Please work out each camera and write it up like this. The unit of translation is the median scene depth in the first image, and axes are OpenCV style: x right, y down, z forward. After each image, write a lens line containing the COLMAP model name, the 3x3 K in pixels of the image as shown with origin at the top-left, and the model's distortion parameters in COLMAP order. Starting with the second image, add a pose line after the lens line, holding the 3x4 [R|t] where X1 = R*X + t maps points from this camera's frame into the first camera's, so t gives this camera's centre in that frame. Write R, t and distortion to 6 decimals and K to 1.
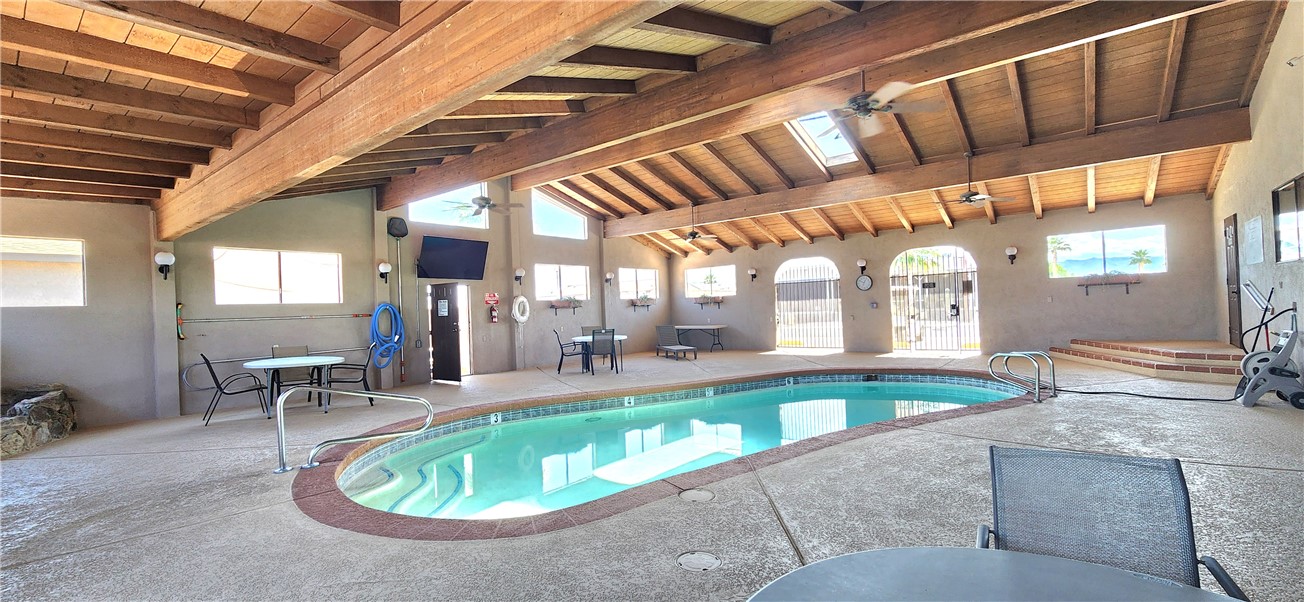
lens RADIAL K [[634.2, 0, 652.0], [0, 634.2, 301.0], [0, 0, 1]] dist [0.000107, 0.000111]
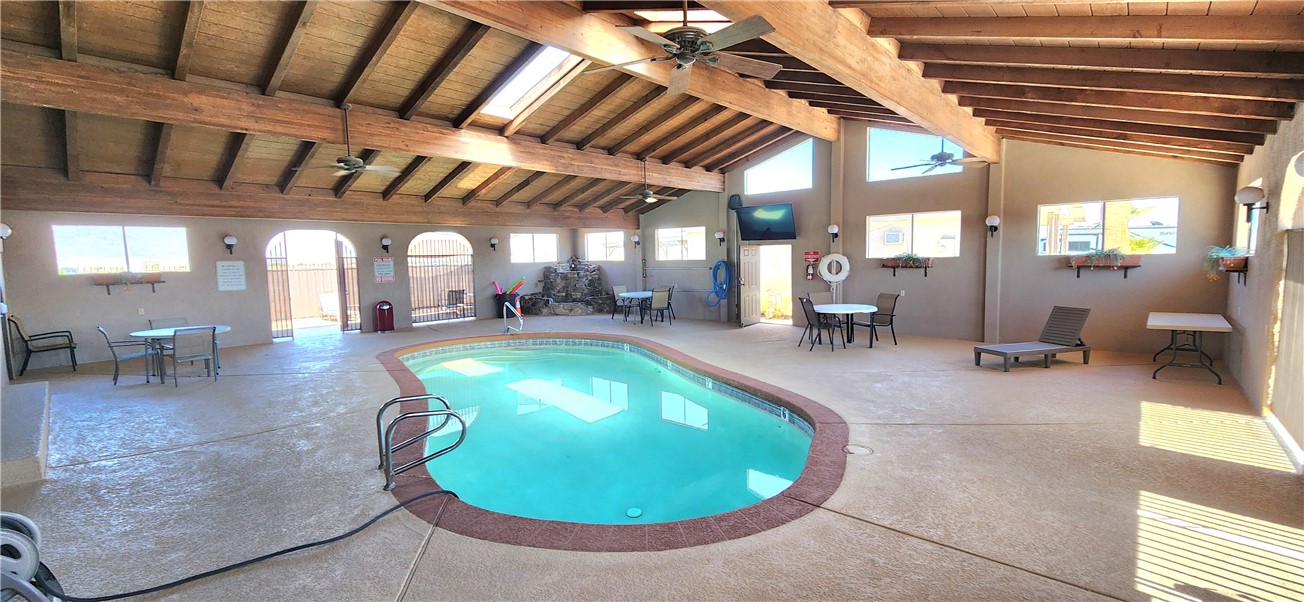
lens RADIAL K [[534.2, 0, 655.4], [0, 534.2, 304.6], [0, 0, 1]] dist [-0.001897, 0.000006]
pose [[-0.126713, 0.117997, -0.984896, 0.642424], [0.028701, 0.992920, 0.115266, -0.033154], [0.991524, -0.013662, -0.129202, 0.854317]]
